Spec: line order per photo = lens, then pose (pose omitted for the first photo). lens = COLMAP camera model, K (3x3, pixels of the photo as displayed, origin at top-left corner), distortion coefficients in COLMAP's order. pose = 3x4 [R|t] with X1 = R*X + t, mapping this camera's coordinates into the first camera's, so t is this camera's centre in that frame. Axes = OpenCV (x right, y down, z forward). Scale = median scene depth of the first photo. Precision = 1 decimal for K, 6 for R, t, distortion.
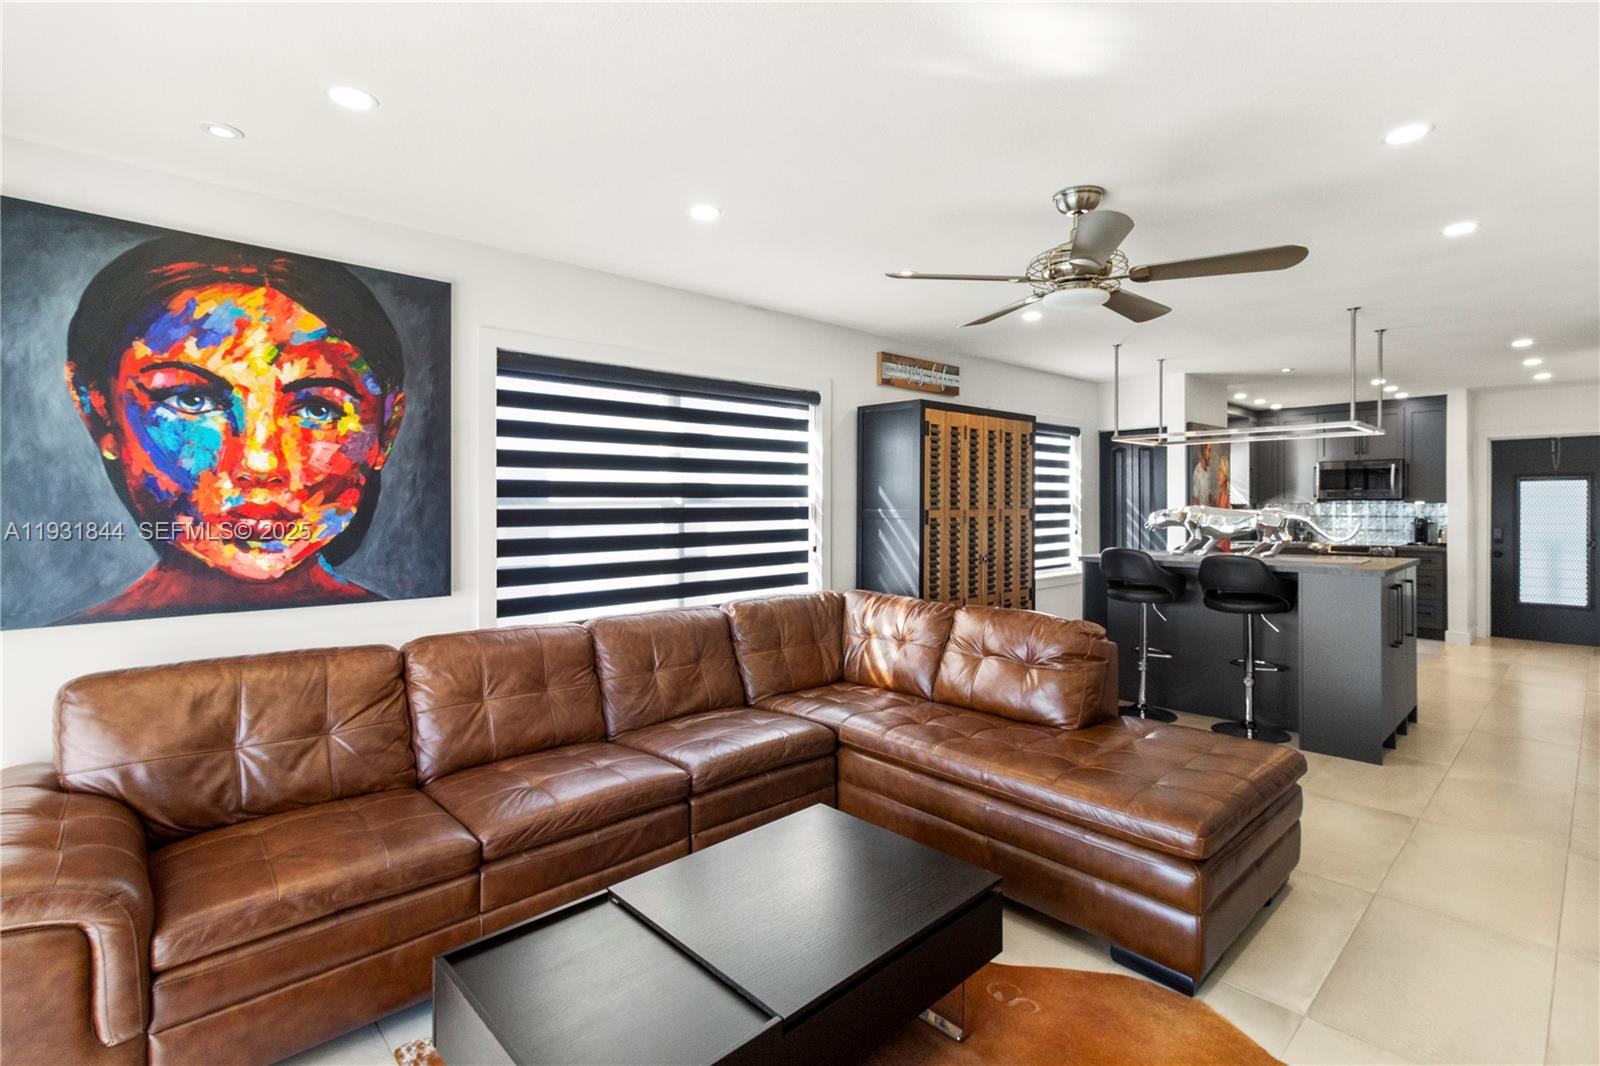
lens RADIAL K [[755.3, 0, 810.8], [0, 755.3, 510.7], [0, 0, 1]] dist [0.009669, 0.000114]
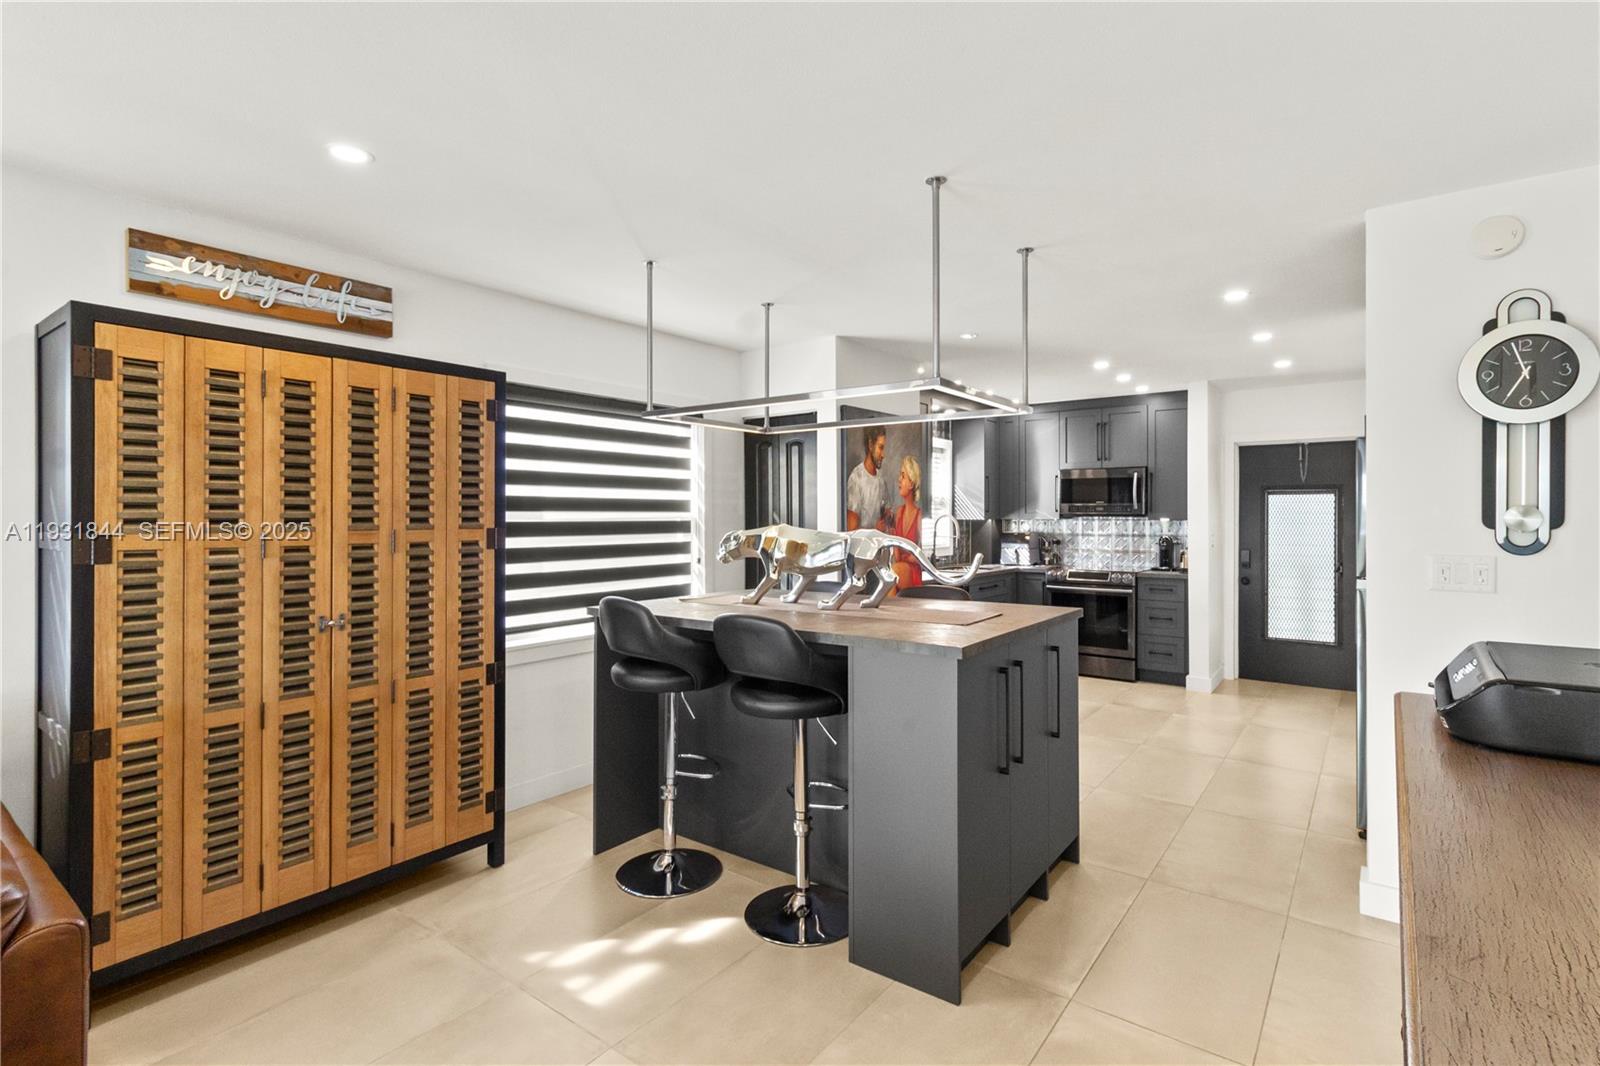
lens RADIAL K [[762.0, 0, 810.7], [0, 762.0, 517.5], [0, 0, 1]] dist [0.003193, 0.000300]
pose [[0.986208, 0.003187, 0.165480, 0.336626], [-0.001741, 0.999959, -0.008880, -0.005290], [-0.165502, 0.008470, 0.986173, 0.289058]]
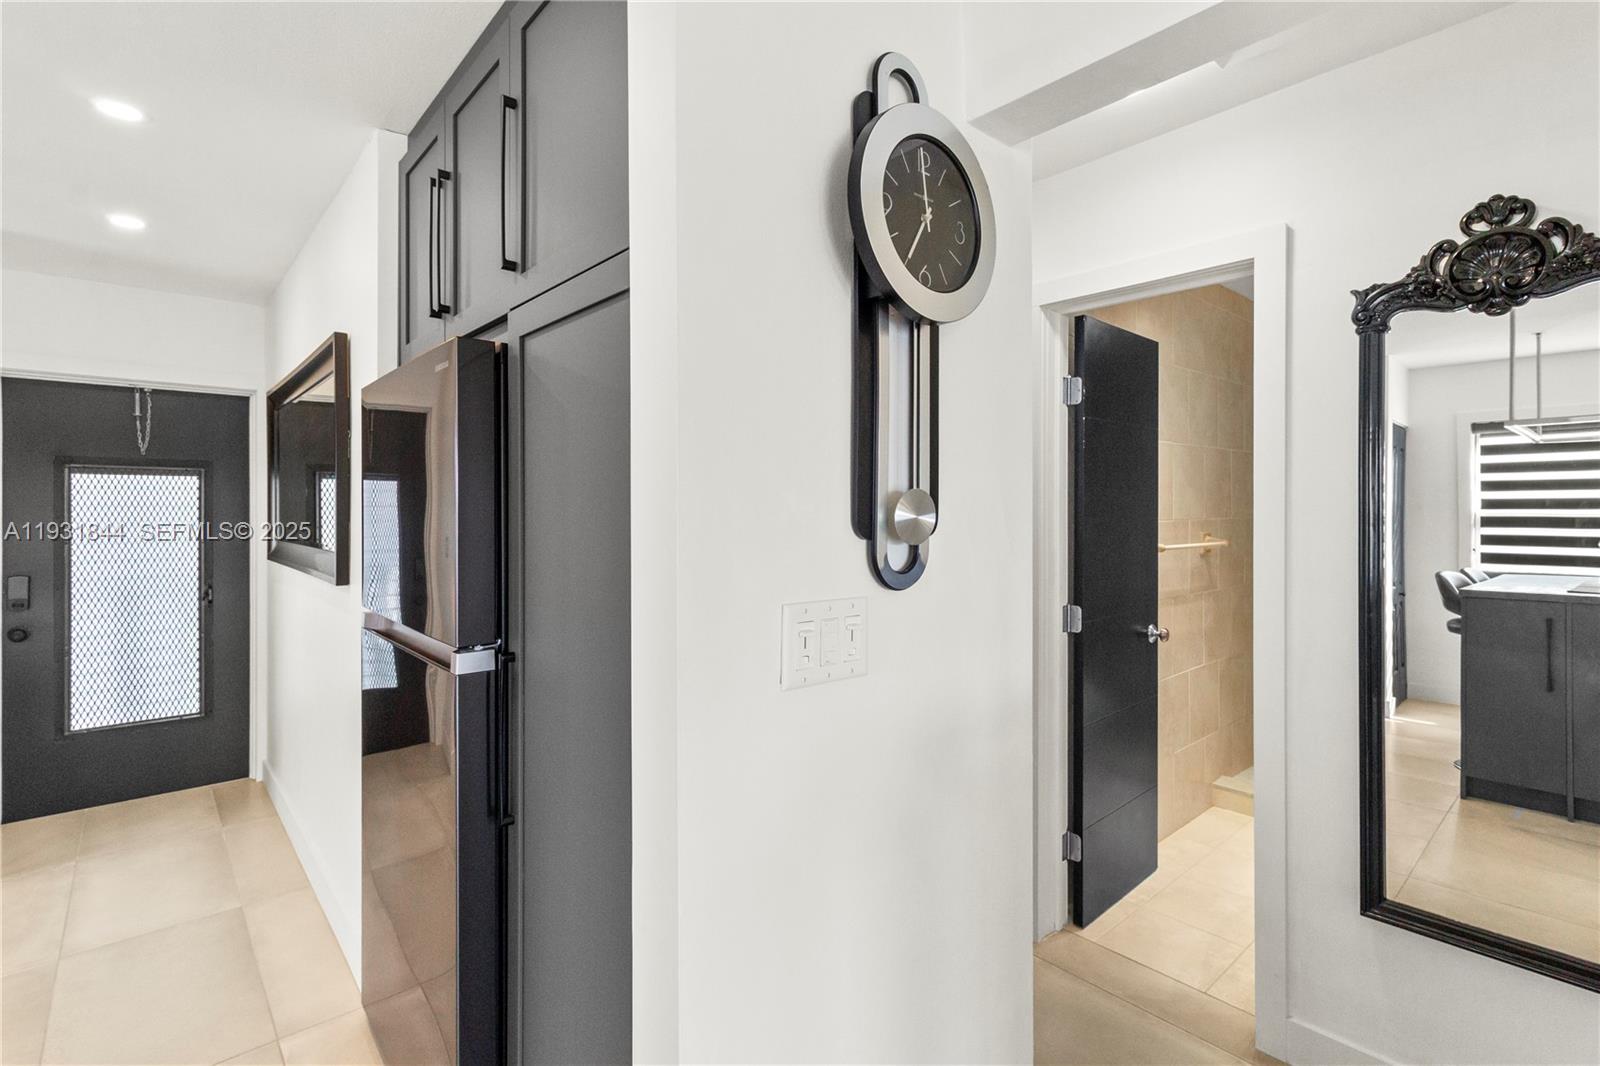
lens RADIAL K [[755.3, 0, 810.8], [0, 755.3, 510.7], [0, 0, 1]] dist [0.009669, 0.000114]
pose [[0.035276, 0.003775, 0.999370, 0.553471], [0.011116, 0.999930, -0.004169, -0.009267], [-0.999316, 0.011256, 0.035232, 0.610565]]
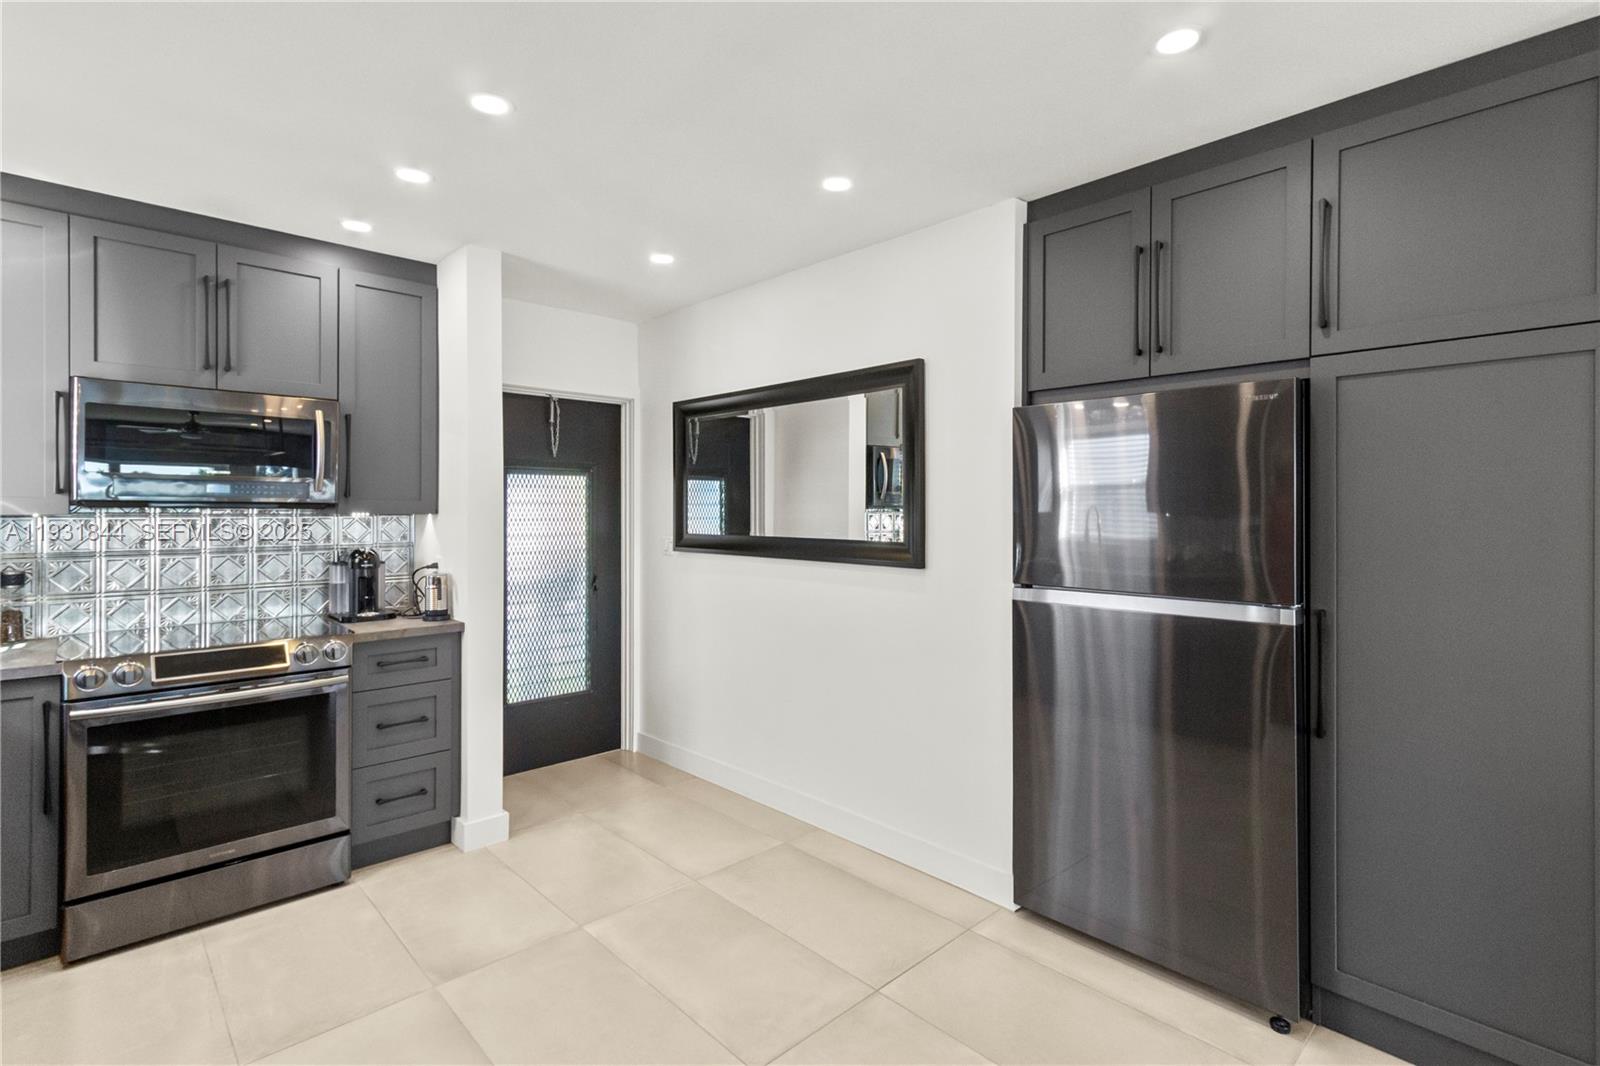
lens RADIAL K [[755.3, 0, 810.8], [0, 755.3, 510.7], [0, 0, 1]] dist [0.009669, 0.000114]
pose [[0.000334, 0.004931, 0.999988, 0.474718], [0.009937, 0.999938, -0.004934, -0.009315], [-0.999951, 0.009938, 0.000285, 0.909545]]
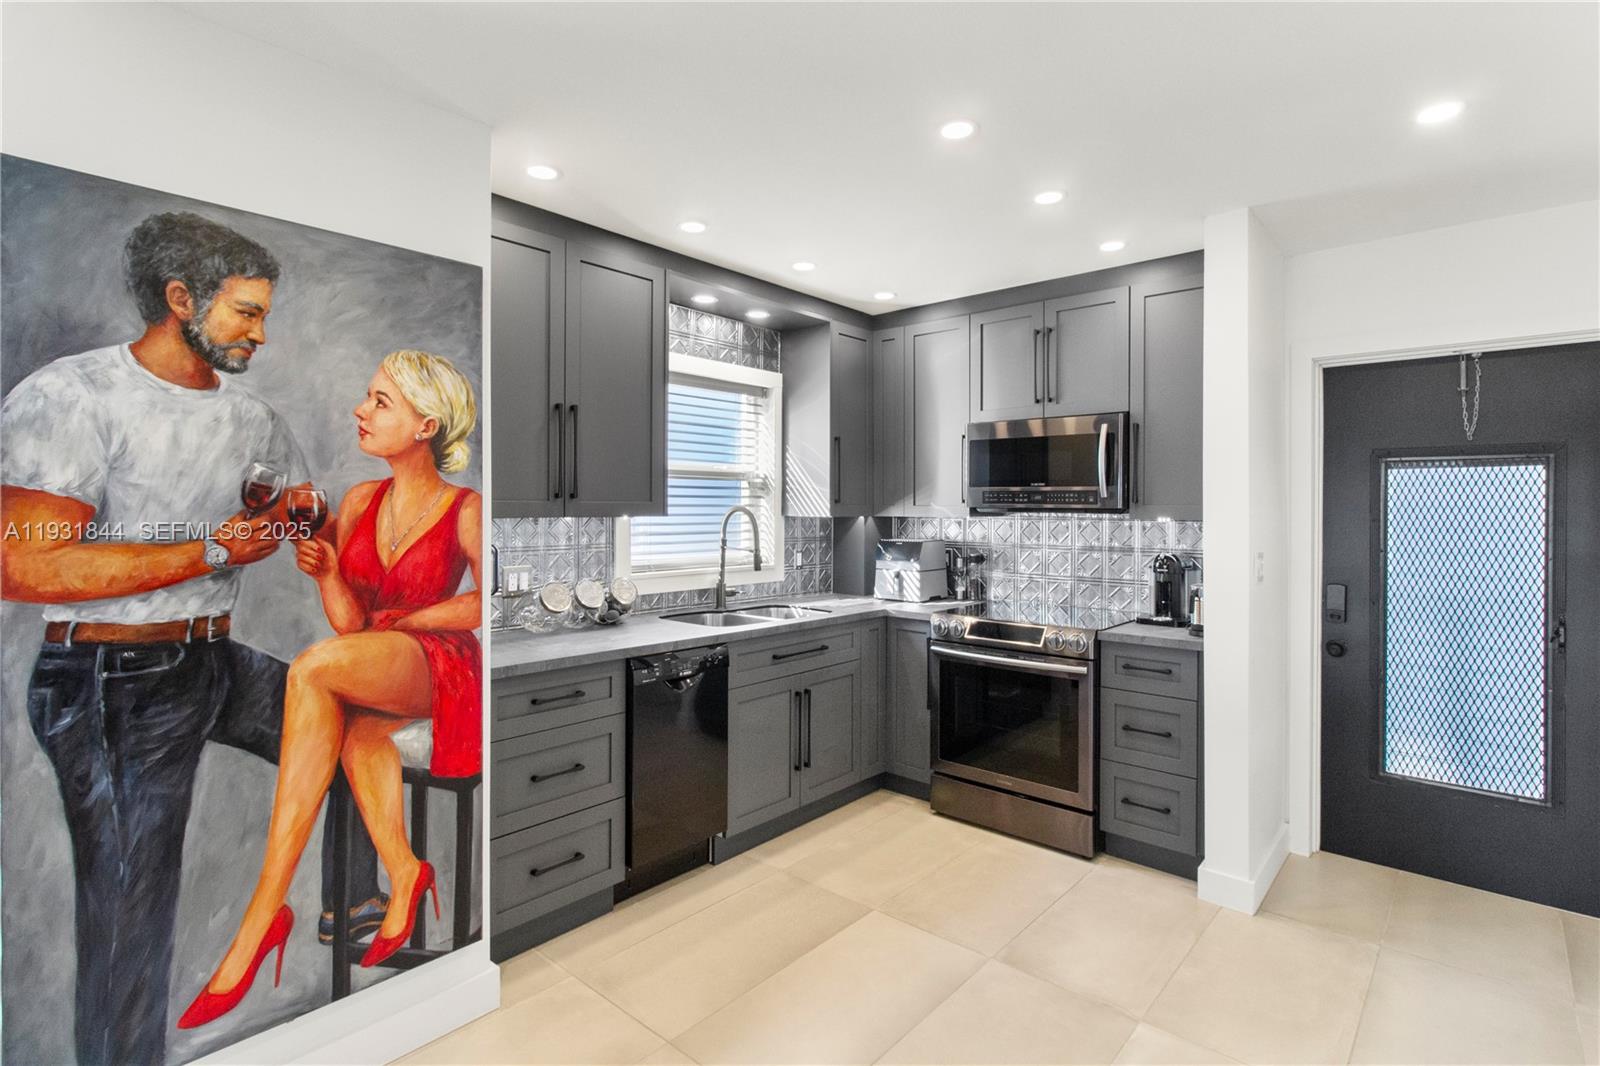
lens RADIAL K [[783.5, 0, 815.9], [0, 783.5, 510.6], [0, 0, 1]] dist [-0.000978, -0.000204]
pose [[0.995533, 0.008876, 0.093995, 0.687000], [-0.008122, 0.999932, -0.008395, -0.011849], [-0.094063, 0.007594, 0.995537, 0.715862]]
